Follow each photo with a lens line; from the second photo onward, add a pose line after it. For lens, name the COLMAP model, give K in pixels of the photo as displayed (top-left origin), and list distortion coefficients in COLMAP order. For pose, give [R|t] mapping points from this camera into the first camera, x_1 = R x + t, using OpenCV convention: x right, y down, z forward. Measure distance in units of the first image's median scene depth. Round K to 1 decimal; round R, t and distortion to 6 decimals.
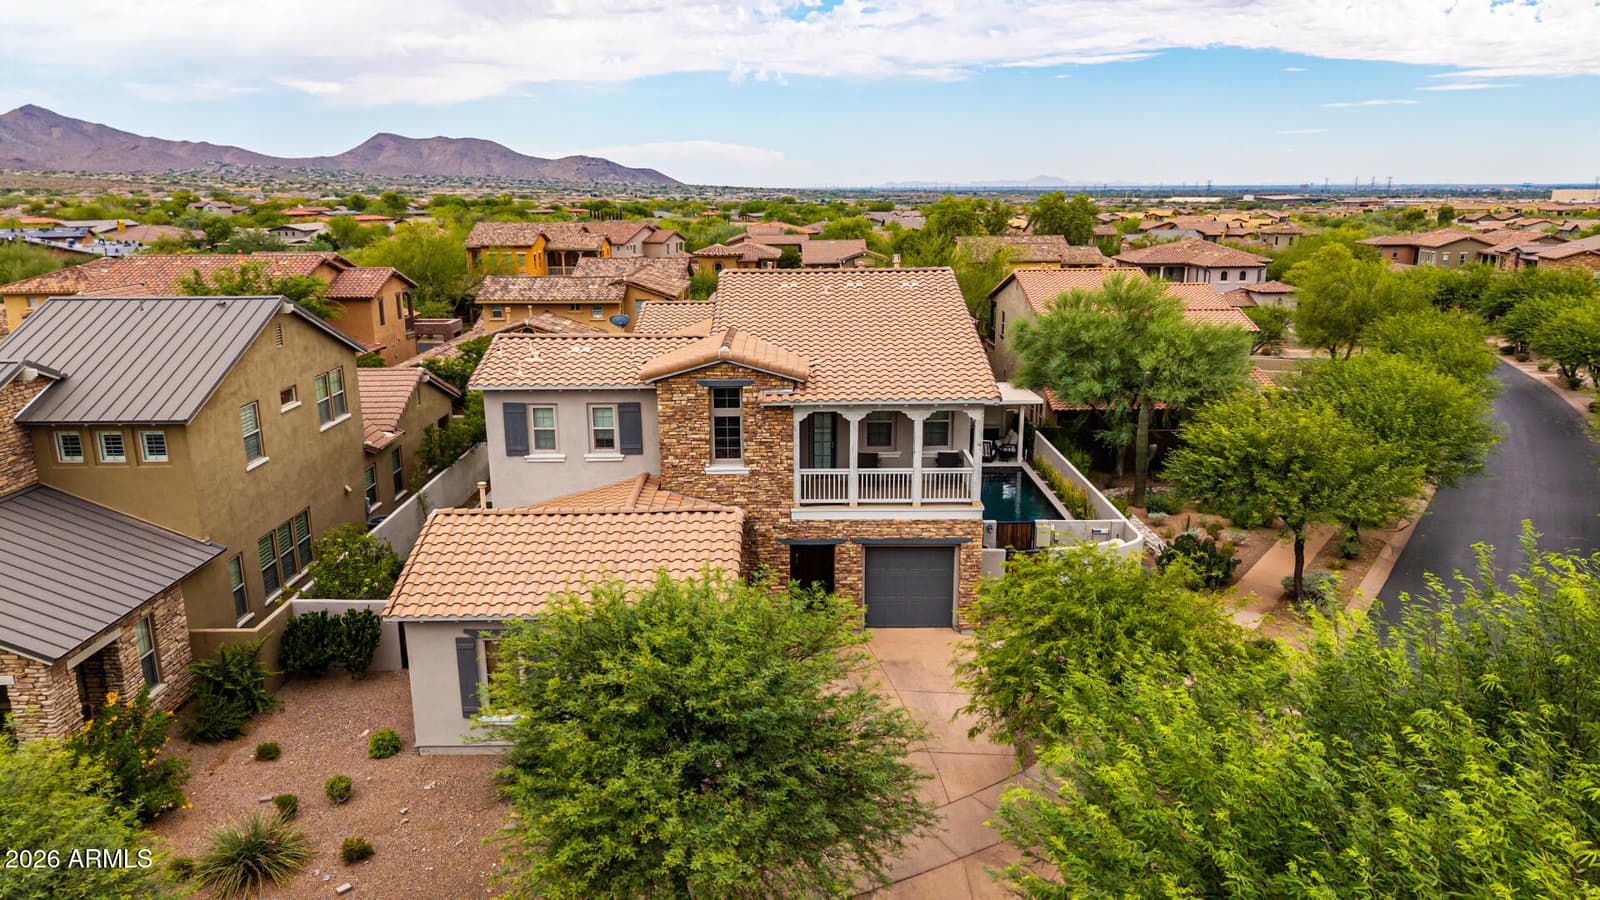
lens RADIAL K [[1069.6, 0, 791.4], [0, 1069.6, 447.7], [0, 0, 1]] dist [0.043993, -0.043470]
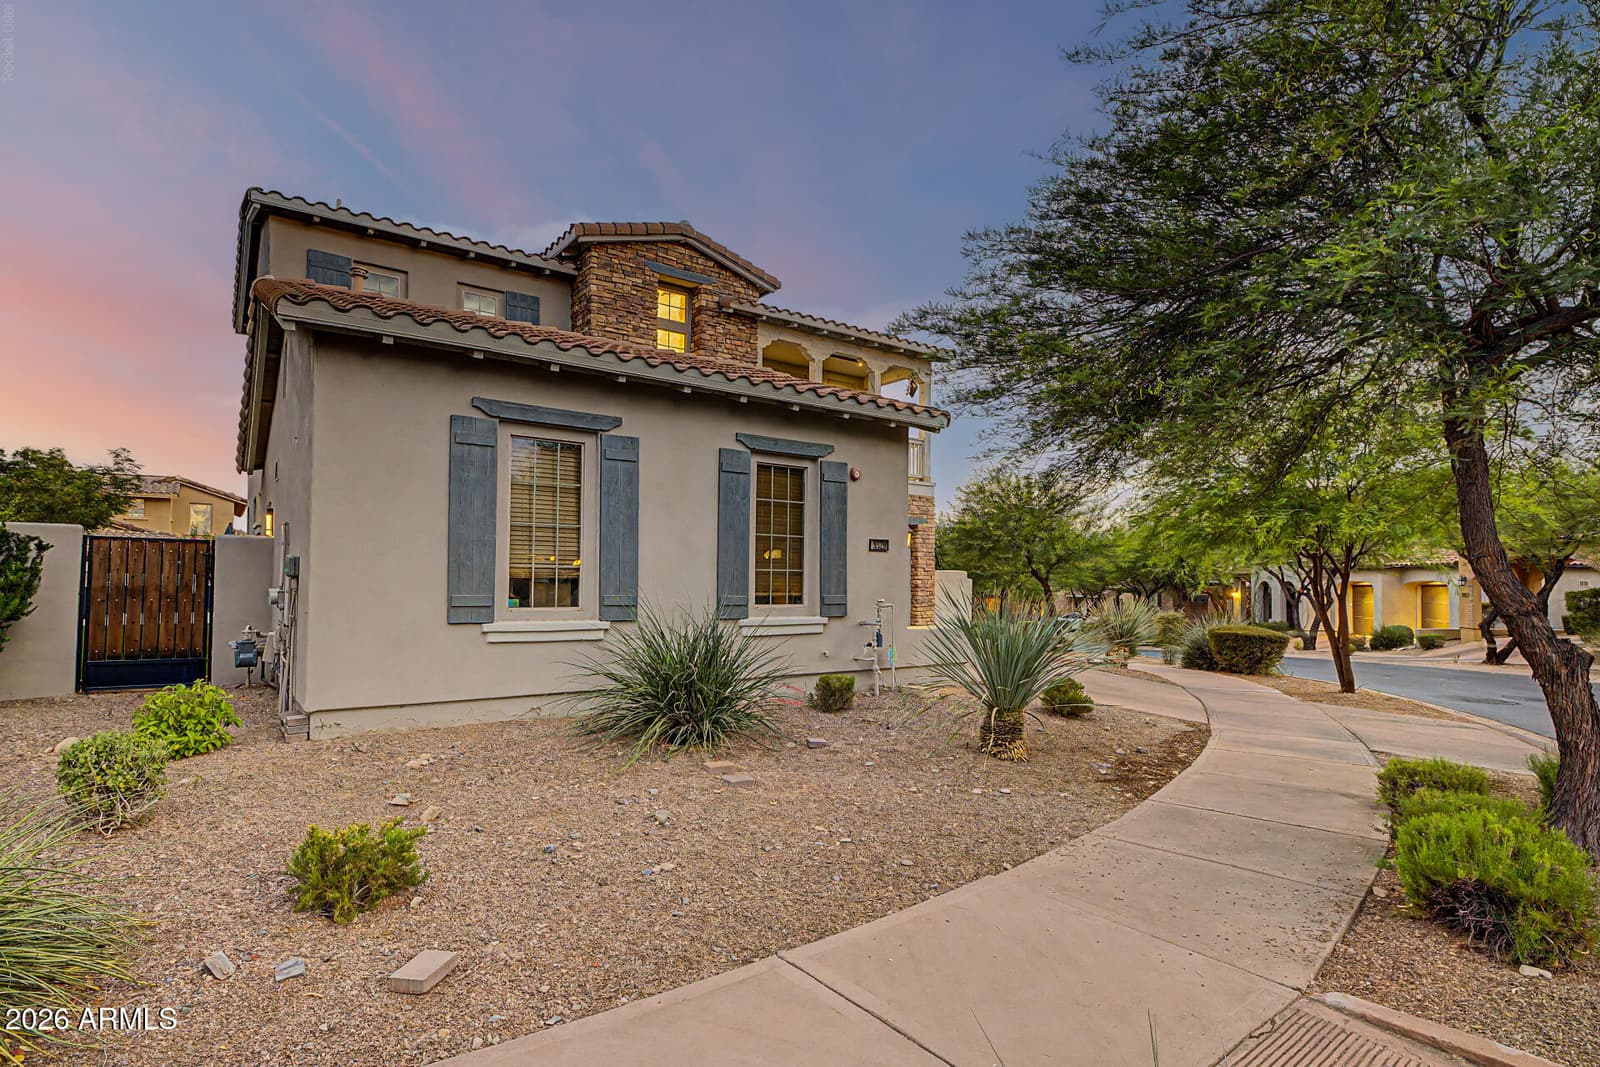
lens RADIAL K [[814.6, 0, 788.4], [0, 814.6, 568.3], [0, 0, 1]] dist [0.002910, 0.000502]
pose [[0.814686, 0.025282, 0.579352, -0.308695], [0.124261, 0.968233, -0.216989, 0.255113], [-0.566433, 0.248769, 0.785664, 0.554024]]
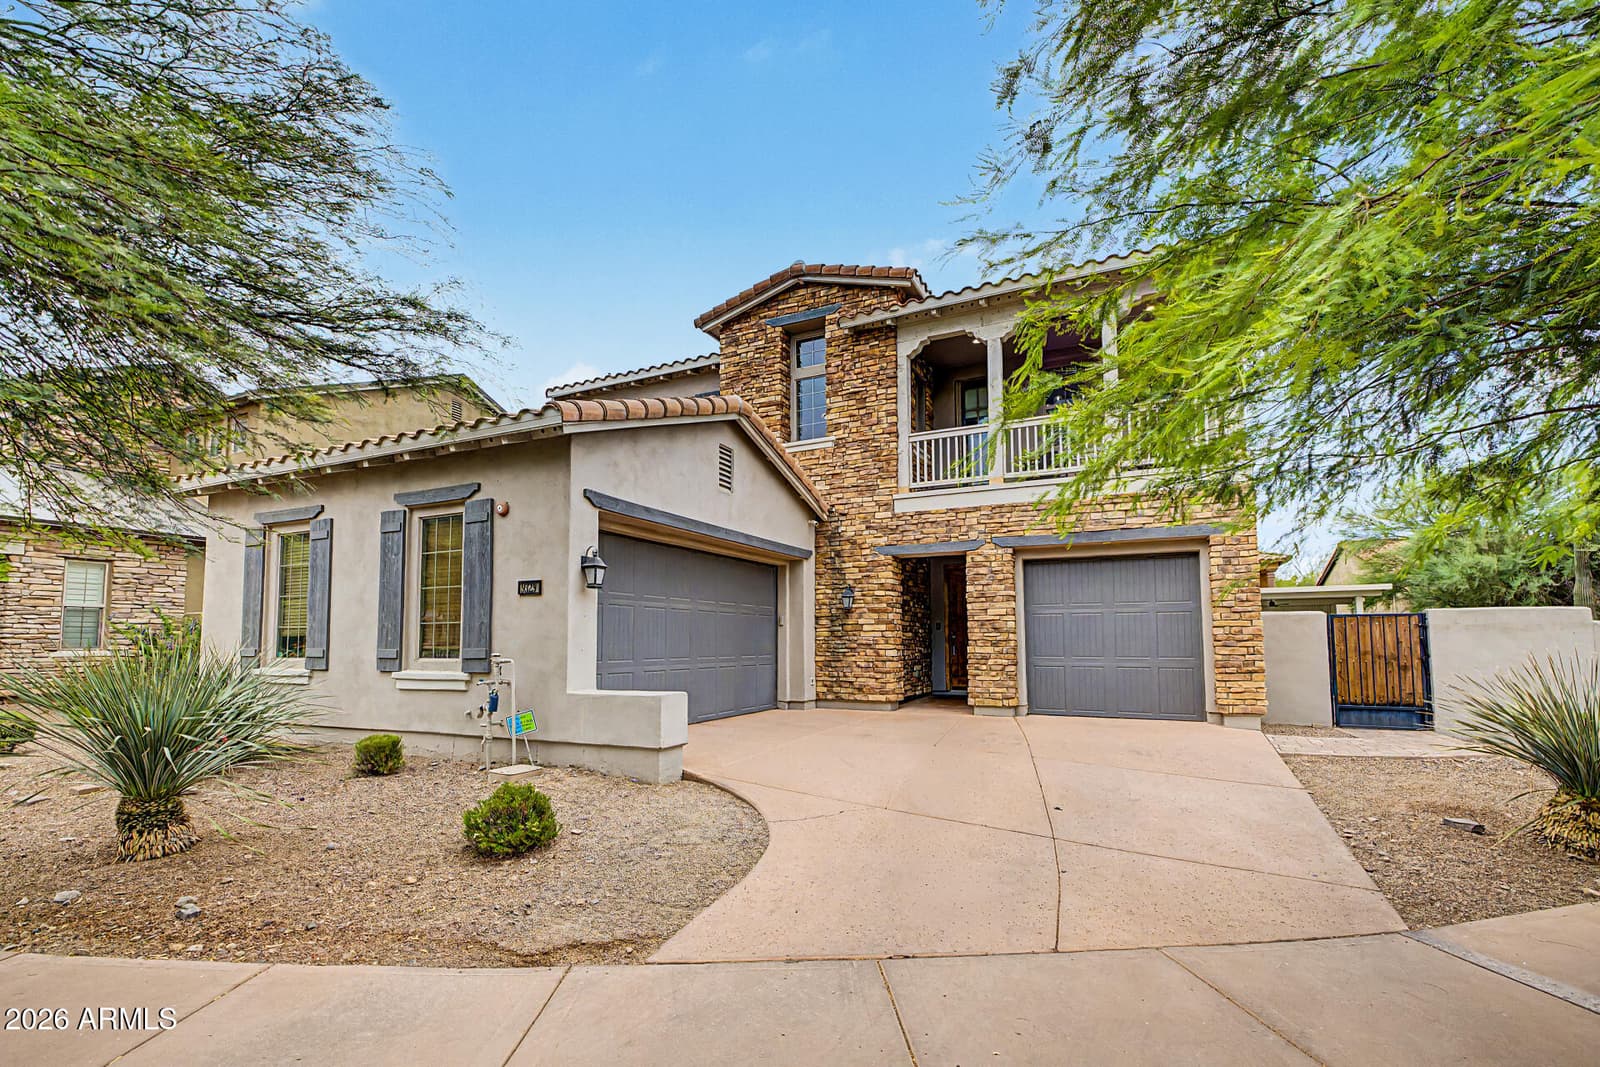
lens RADIAL K [[720.5, 0, 794.7], [0, 720.5, 593.7], [0, 0, 1]] dist [0.004462, -0.001490]
pose [[0.899687, -0.024613, -0.435841, 0.130000], [-0.109500, 0.953764, -0.279899, 0.236939], [0.422579, 0.299546, 0.855394, 0.628501]]
